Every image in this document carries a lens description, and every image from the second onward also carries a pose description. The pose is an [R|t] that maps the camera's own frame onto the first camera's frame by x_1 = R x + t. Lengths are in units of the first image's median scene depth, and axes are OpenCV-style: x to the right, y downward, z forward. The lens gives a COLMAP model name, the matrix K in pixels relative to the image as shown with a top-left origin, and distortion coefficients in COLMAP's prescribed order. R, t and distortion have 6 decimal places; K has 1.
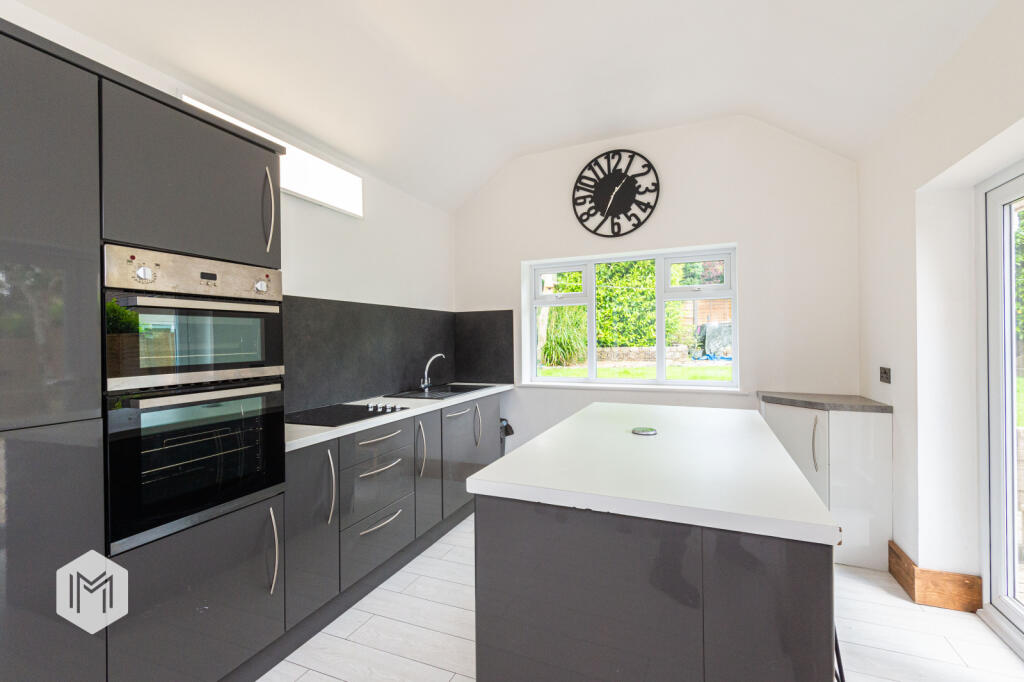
lens RADIAL K [[452.9, 0, 504.7], [0, 452.9, 340.5], [0, 0, 1]] dist [0.019547, -0.000204]
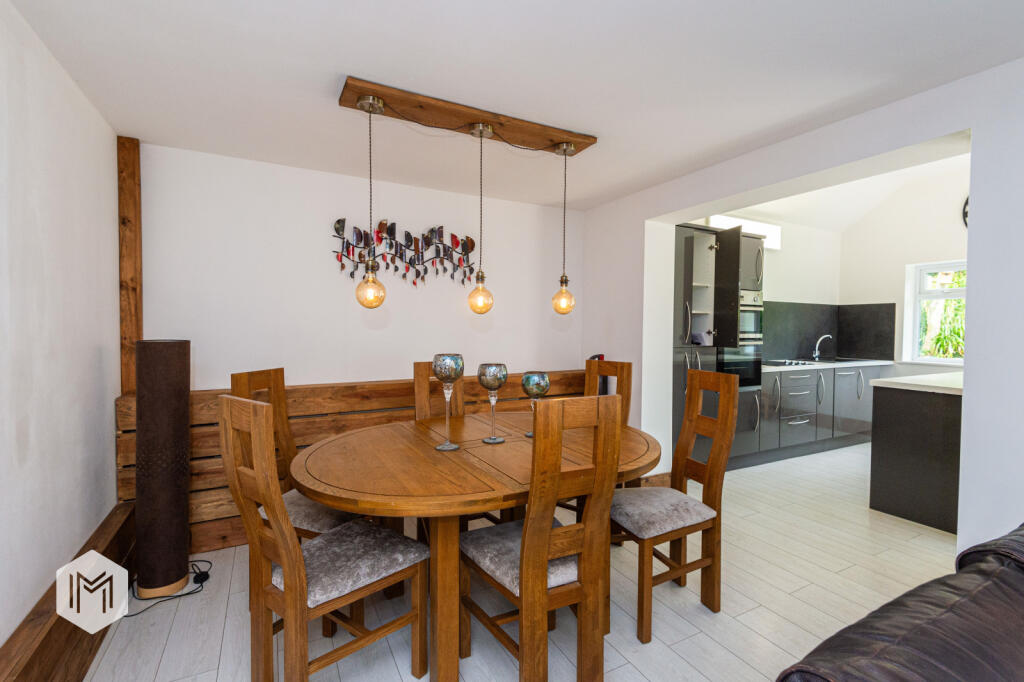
lens RADIAL K [[454.5, 0, 509.4], [0, 454.5, 336.4], [0, 0, 1]] dist [0.001512, 0.000084]
pose [[0.779067, 0.034890, -0.625969, -0.027361], [-0.021997, 0.999357, 0.028325, 0.016206], [0.626555, -0.008298, 0.779333, -0.777787]]
